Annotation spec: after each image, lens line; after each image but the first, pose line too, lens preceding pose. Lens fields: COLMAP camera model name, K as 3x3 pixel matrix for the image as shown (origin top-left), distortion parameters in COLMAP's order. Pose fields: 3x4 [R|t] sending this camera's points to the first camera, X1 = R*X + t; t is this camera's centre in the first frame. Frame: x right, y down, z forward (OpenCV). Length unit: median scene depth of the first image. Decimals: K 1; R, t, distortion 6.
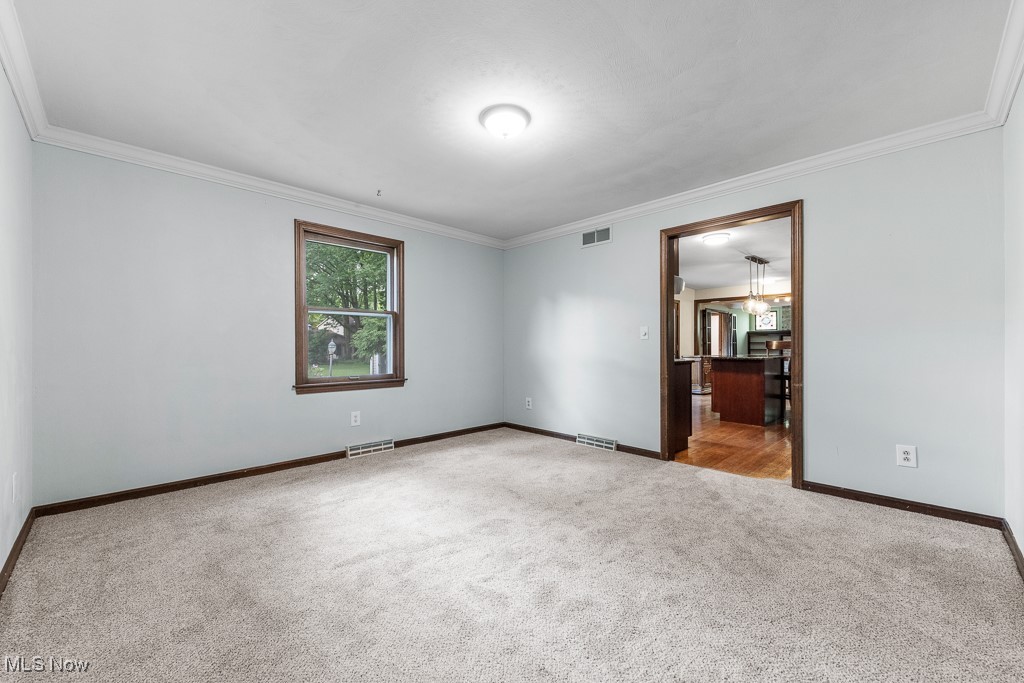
lens RADIAL K [[416.0, 0, 512.0], [0, 416.0, 341.5], [0, 0, 1]] dist [-0.000055, -0.000045]
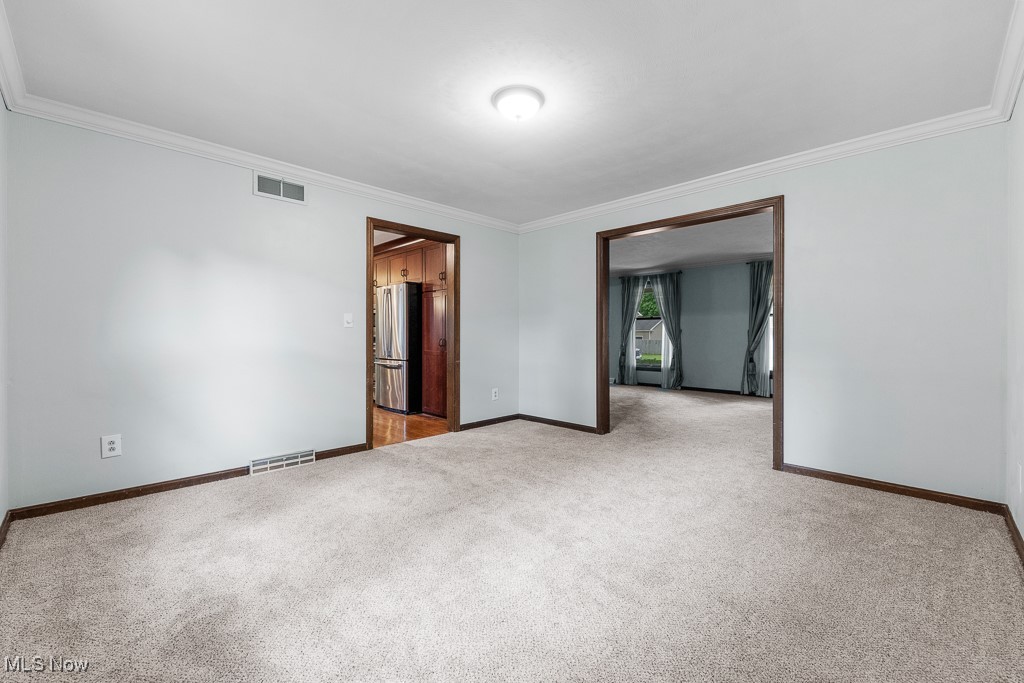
lens RADIAL K [[428.7, 0, 512.0], [0, 428.7, 341.5], [0, 0, 1]] dist [0.000454, 0.000061]
pose [[-0.025185, -0.017822, 0.999524, -0.758608], [-0.010688, 0.999789, 0.017557, 0.005633], [-0.999626, -0.010241, -0.025370, 0.780759]]
